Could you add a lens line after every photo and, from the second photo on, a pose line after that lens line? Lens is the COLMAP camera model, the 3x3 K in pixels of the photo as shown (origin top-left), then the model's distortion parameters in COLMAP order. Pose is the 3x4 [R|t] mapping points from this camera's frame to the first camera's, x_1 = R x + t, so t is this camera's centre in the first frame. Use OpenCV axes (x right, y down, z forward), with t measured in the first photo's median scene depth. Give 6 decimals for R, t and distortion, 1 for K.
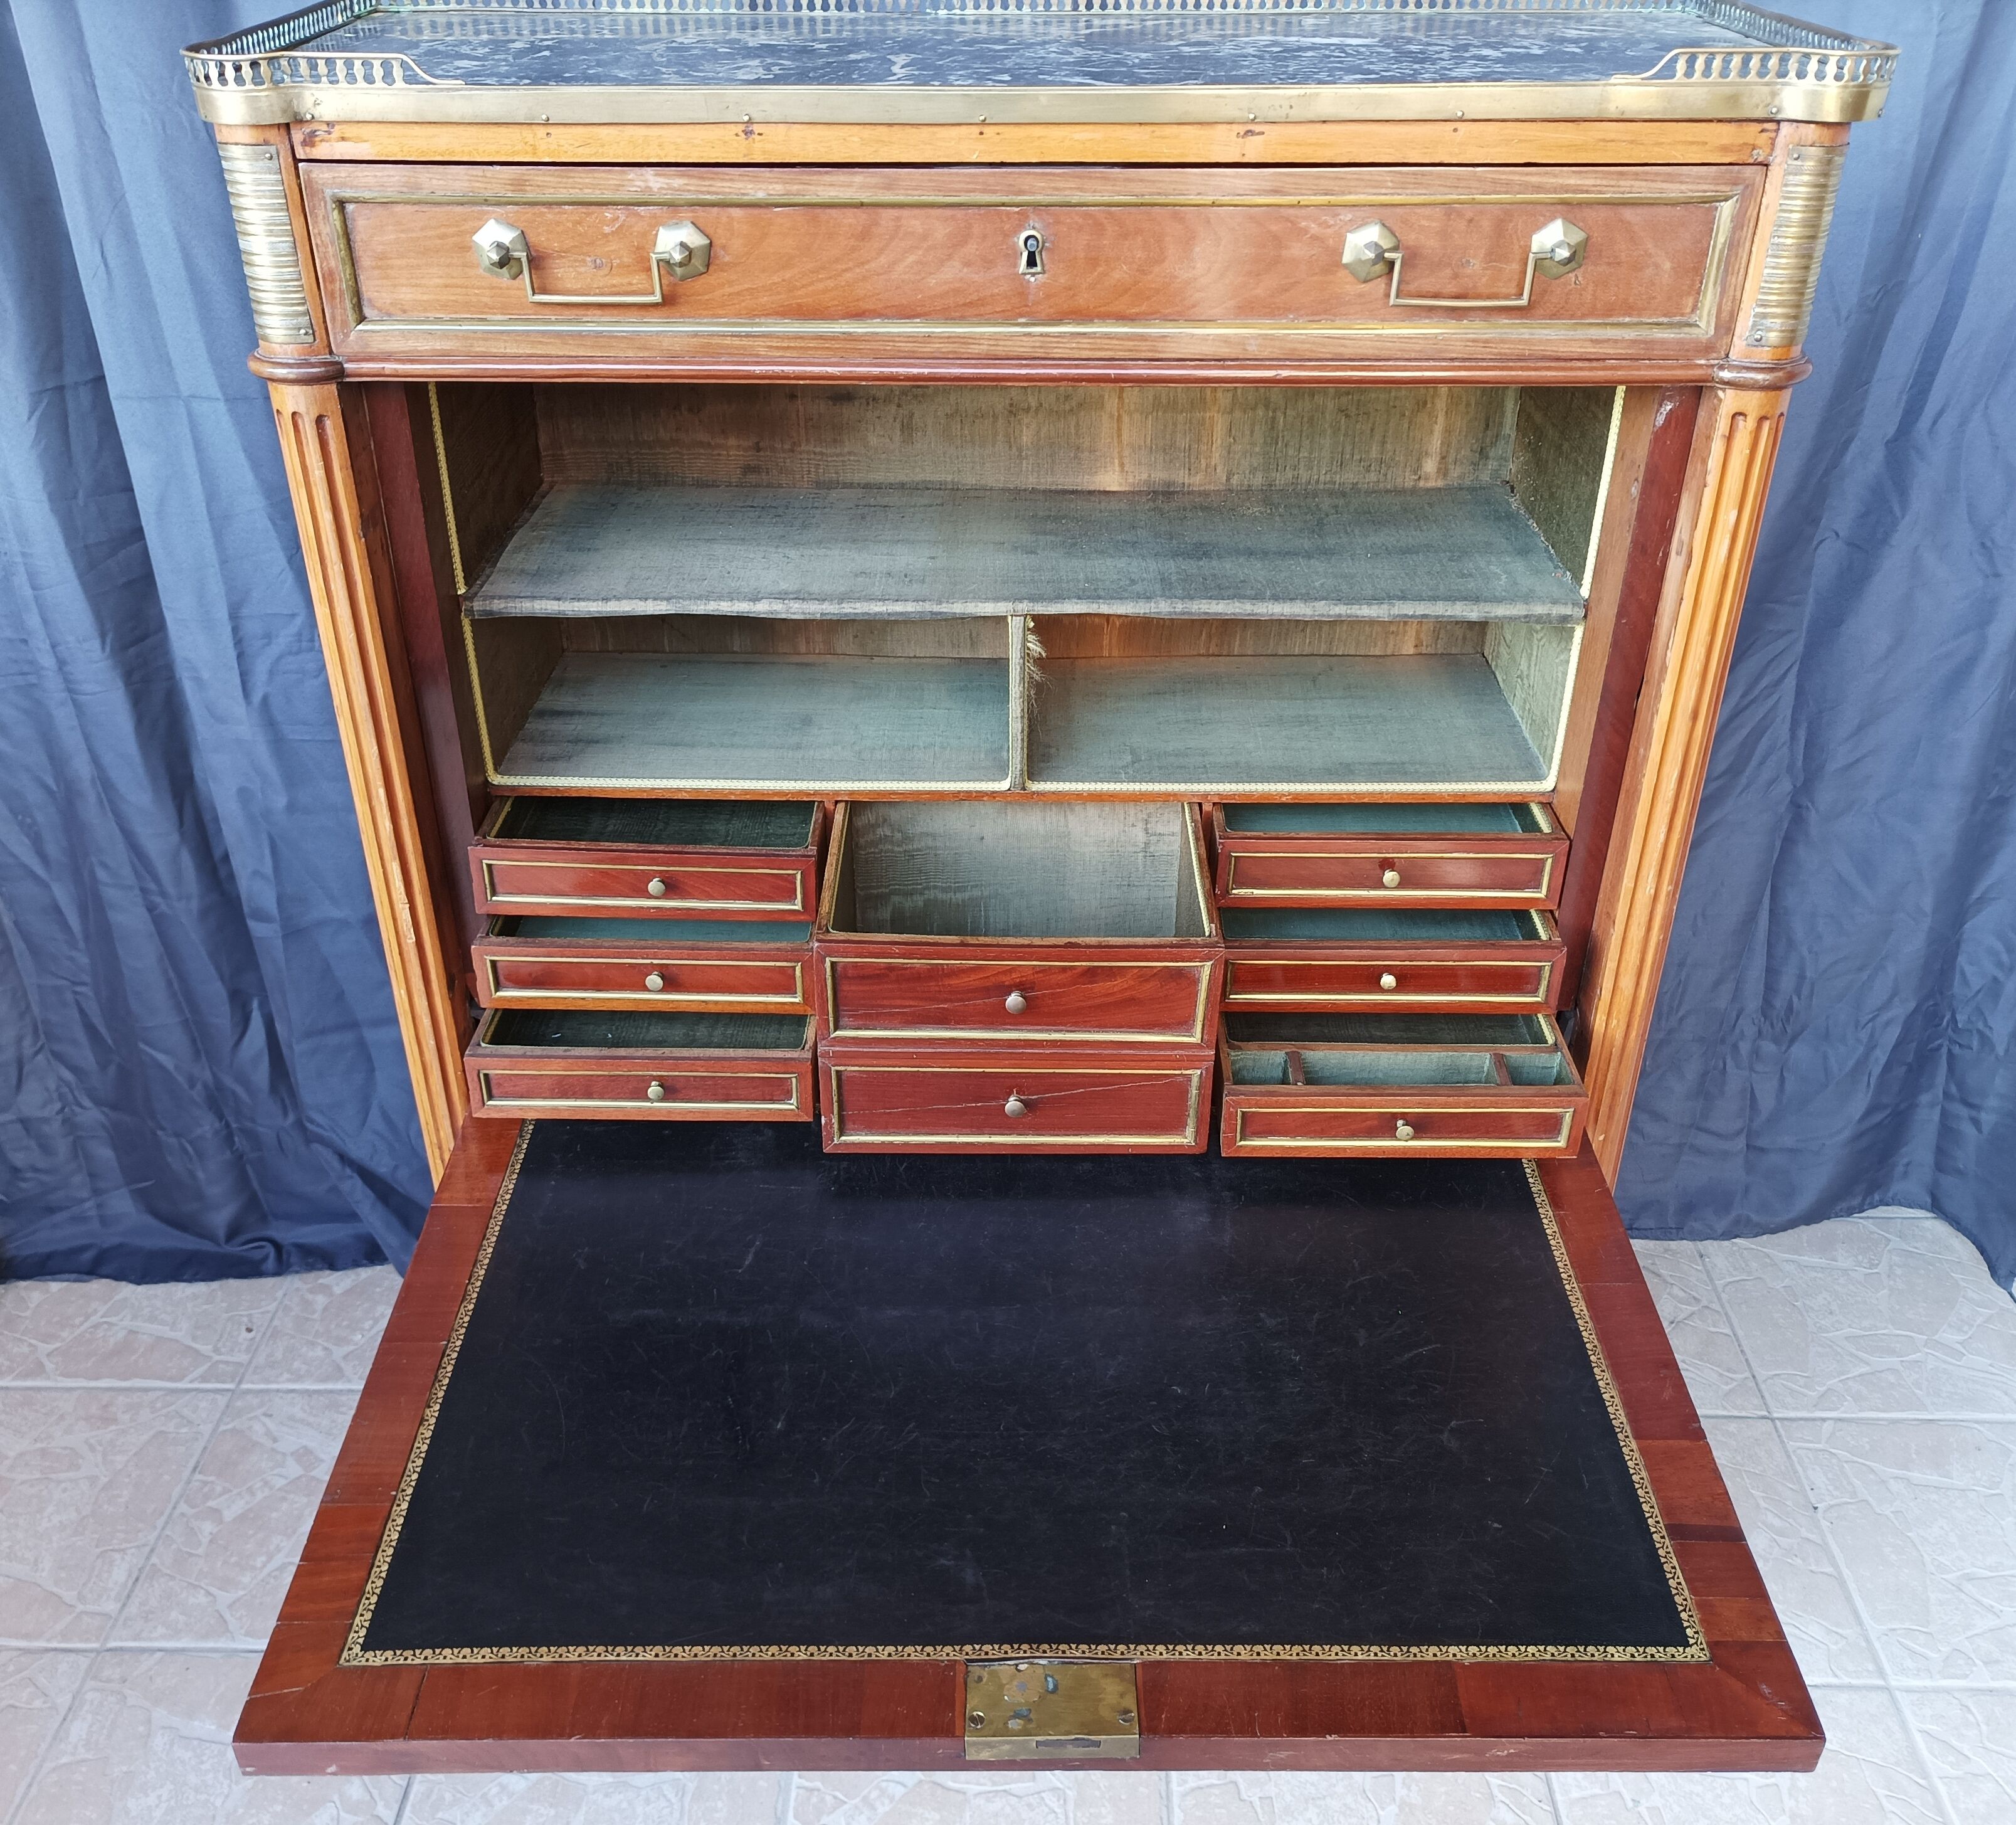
lens RADIAL K [[1914.1, 0, 1003.1], [0, 1914.1, 932.2], [0, 0, 1]] dist [0.018159, 0.000000]
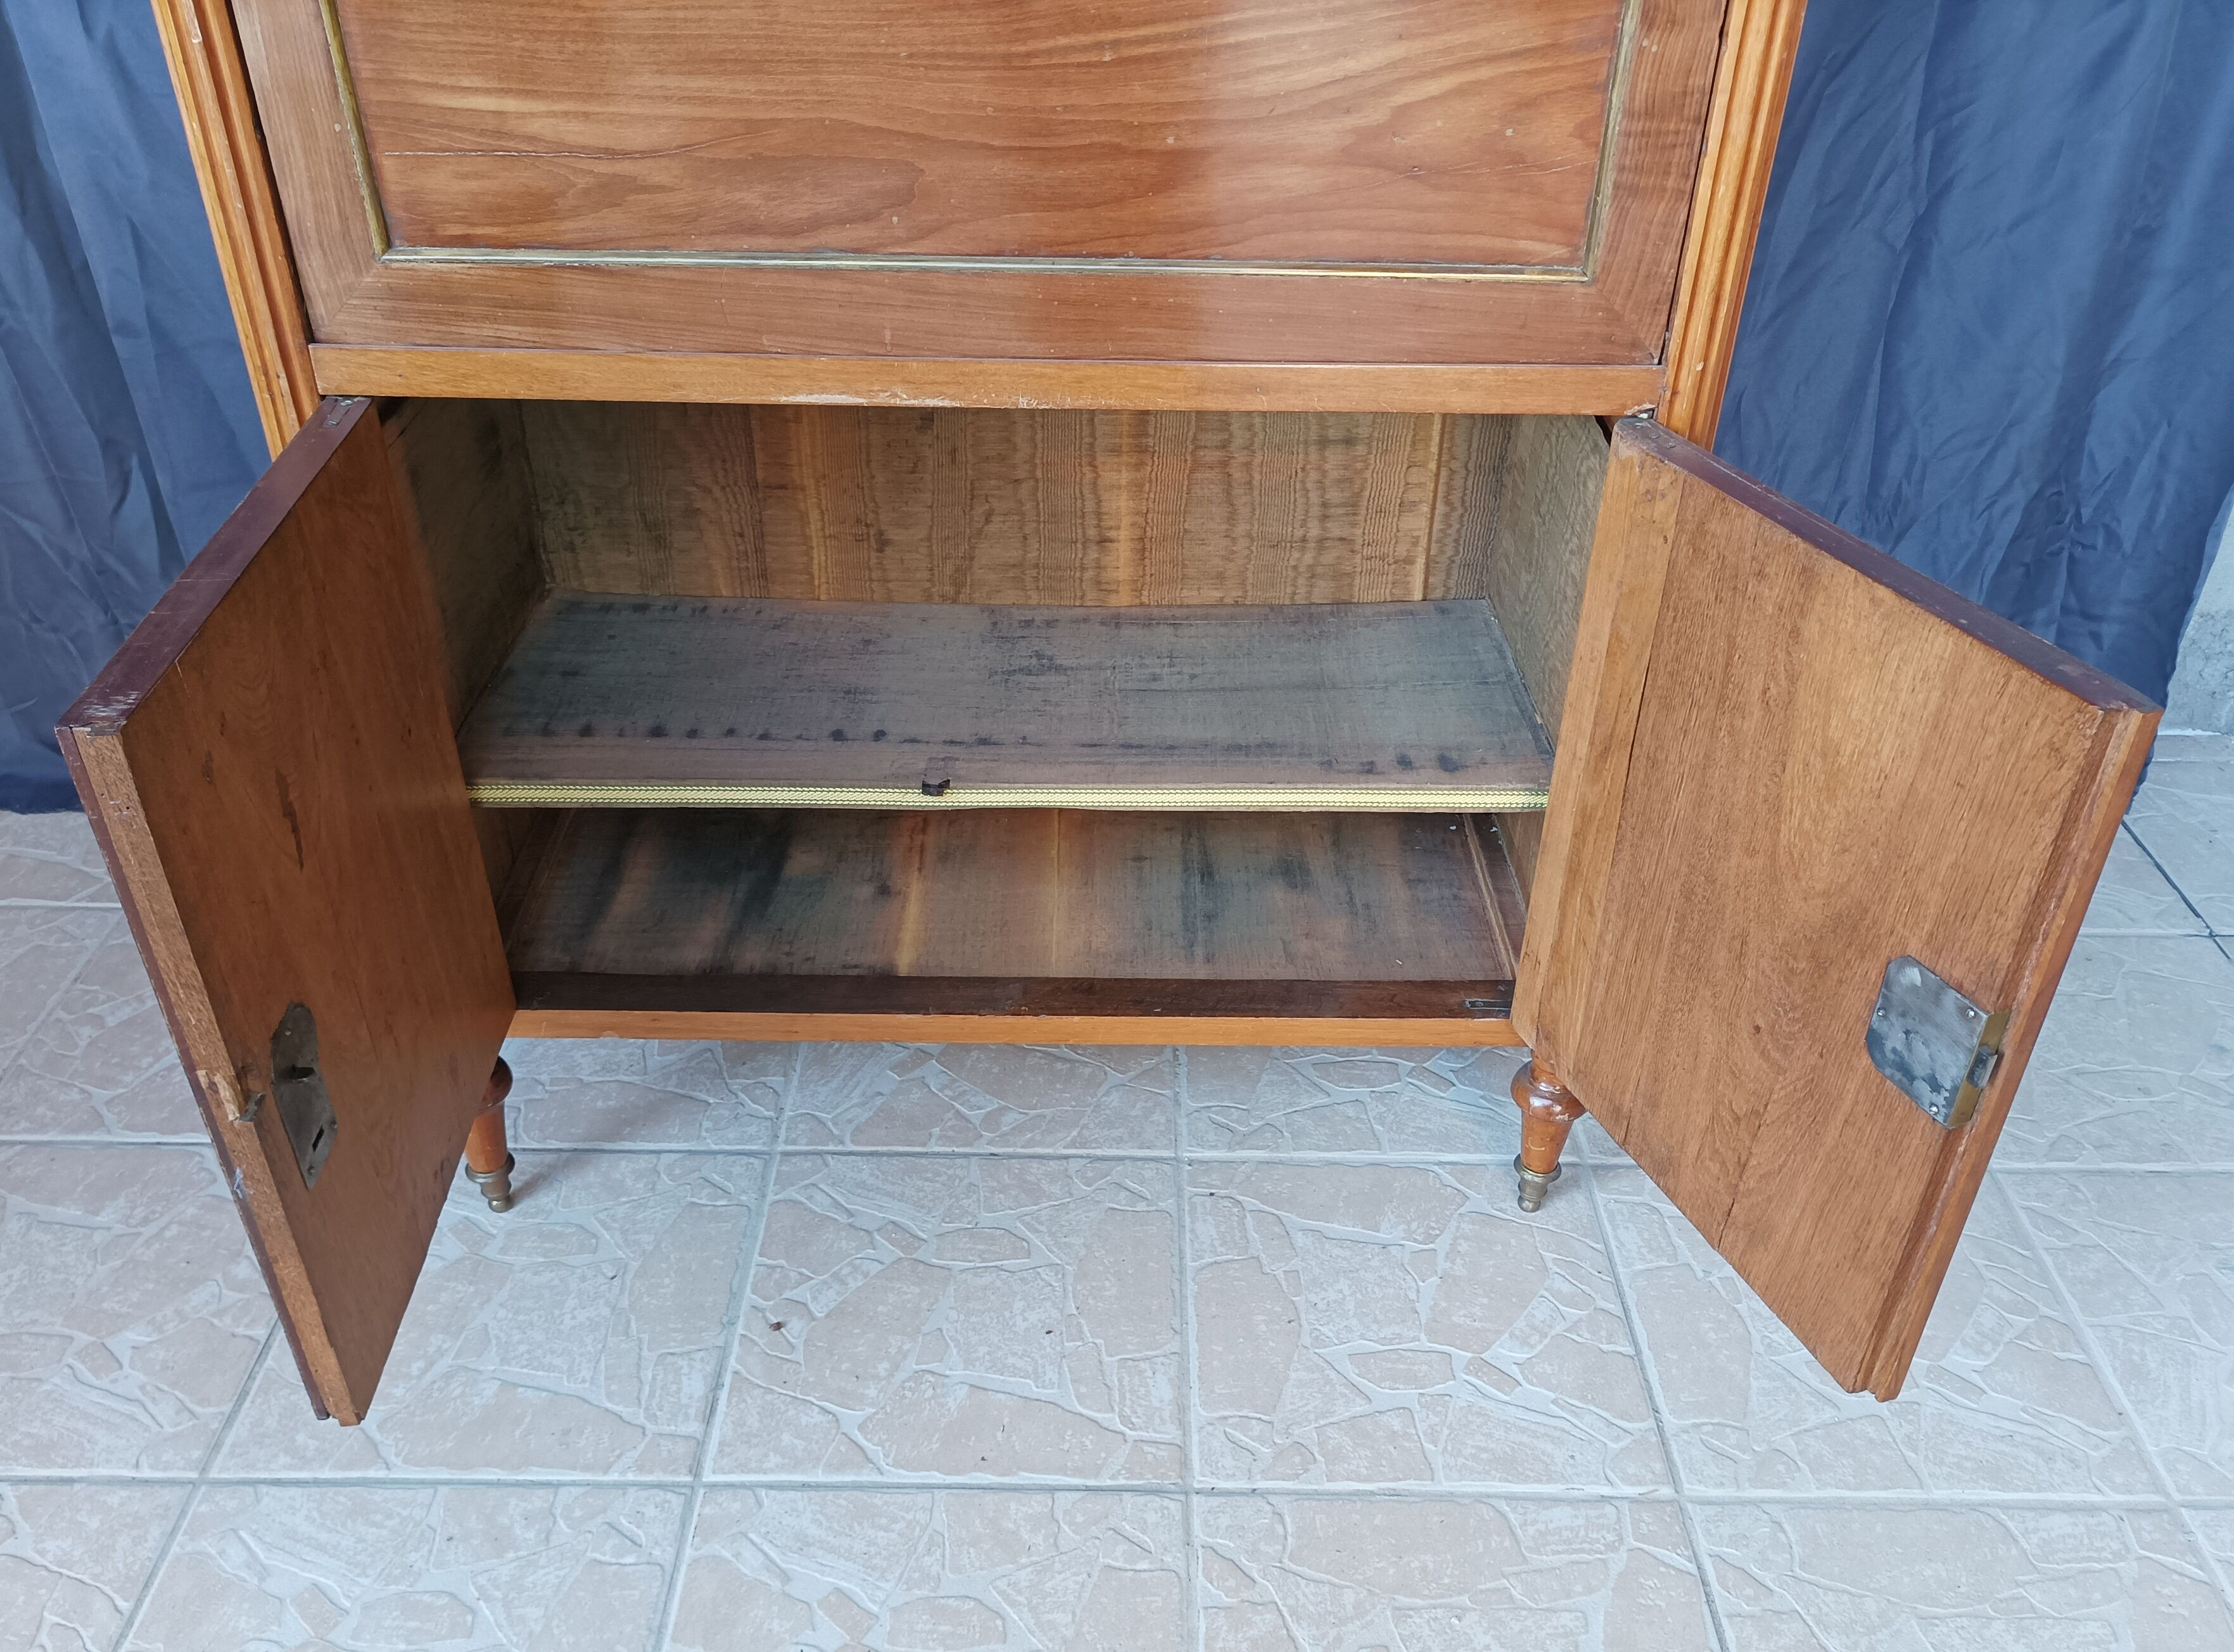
lens RADIAL K [[1924.2, 0, 1130.7], [0, 1924.2, 951.1], [0, 0, 1]] dist [0.046370, -0.052825]
pose [[0.999485, 0.001078, 0.032078, 0.030951], [-0.003580, 0.996943, 0.078048, 0.211536], [-0.031896, -0.078123, 0.996433, 0.118538]]
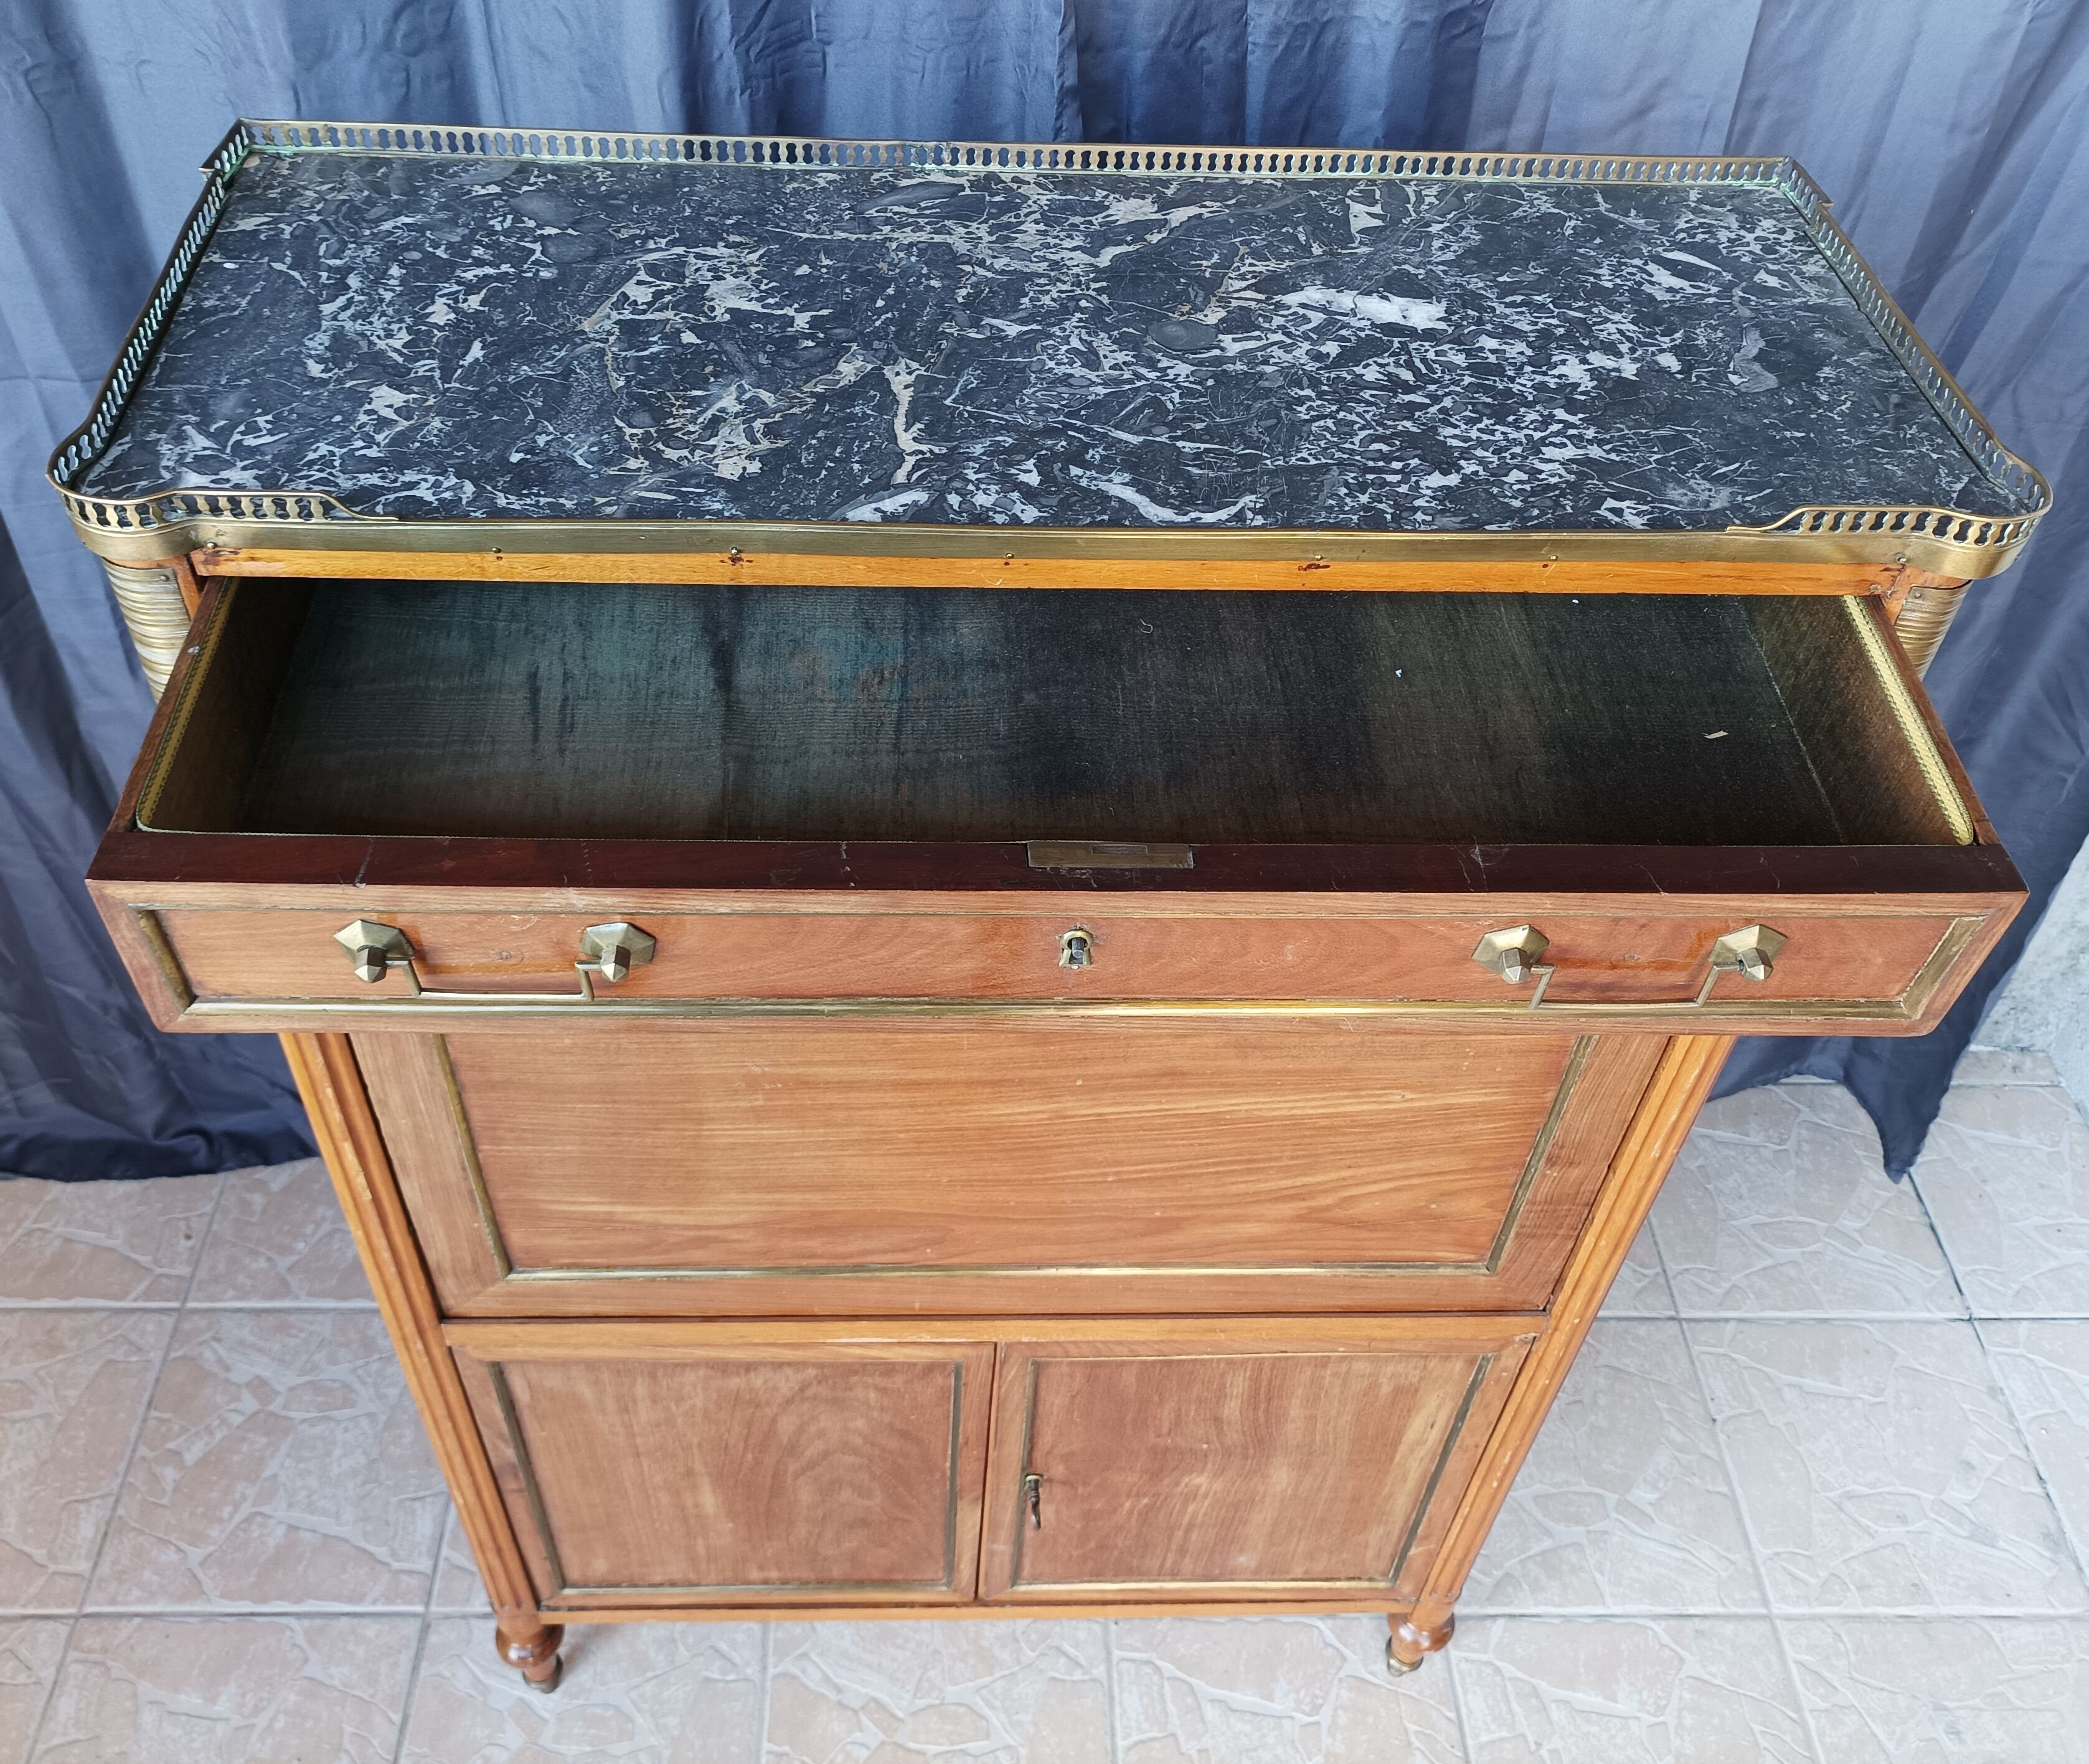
lens RADIAL K [[1904.7, 0, 1003.2], [0, 1904.7, 845.6], [0, 0, 1]] dist [0.012911, 0.003733]
pose [[0.998255, -0.001638, 0.059035, -0.034451], [-0.012252, 0.972123, 0.234150, -0.265875], [-0.057773, -0.234465, 0.970406, 0.074380]]
